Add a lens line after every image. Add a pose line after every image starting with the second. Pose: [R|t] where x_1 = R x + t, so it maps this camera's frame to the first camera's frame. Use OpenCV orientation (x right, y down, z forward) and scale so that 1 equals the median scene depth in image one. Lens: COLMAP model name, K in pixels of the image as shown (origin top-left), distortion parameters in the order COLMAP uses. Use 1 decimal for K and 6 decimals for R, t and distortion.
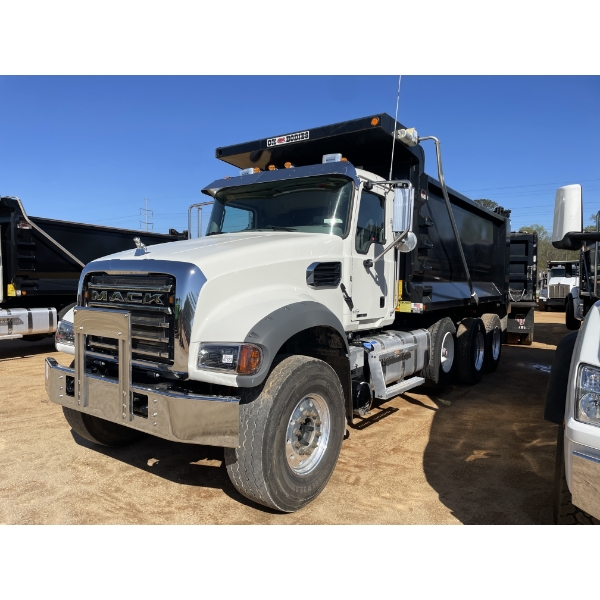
lens RADIAL K [[466.9, 0, 302.3], [0, 466.9, 299.9], [0, 0, 1]] dist [0.001540, -0.002330]
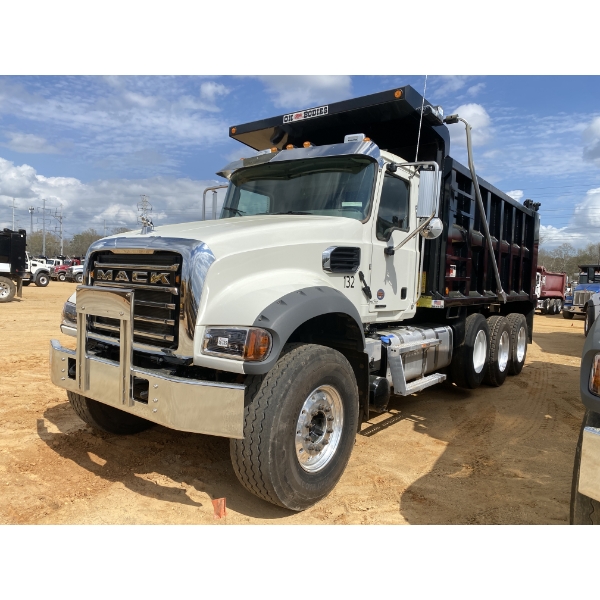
lens RADIAL K [[466.2, 0, 296.4], [0, 466.2, 300.4], [0, 0, 1]] dist [0.000440, -0.000472]
pose [[0.998351, 0.030911, -0.048381, 0.004356], [-0.030679, 0.999514, 0.005530, 0.025992], [0.048528, -0.004036, 0.998814, 0.067397]]
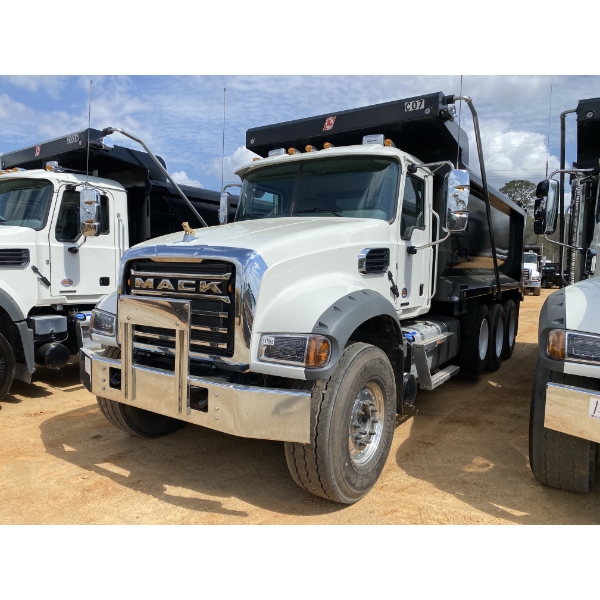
lens RADIAL K [[467.1, 0, 285.6], [0, 467.1, 296.5], [0, 0, 1]] dist [-0.004447, -0.000987]
pose [[0.999876, 0.003153, 0.015445, -0.161290], [-0.003531, 0.999694, 0.024481, -0.006065], [-0.015363, -0.024533, 0.999581, 0.043460]]
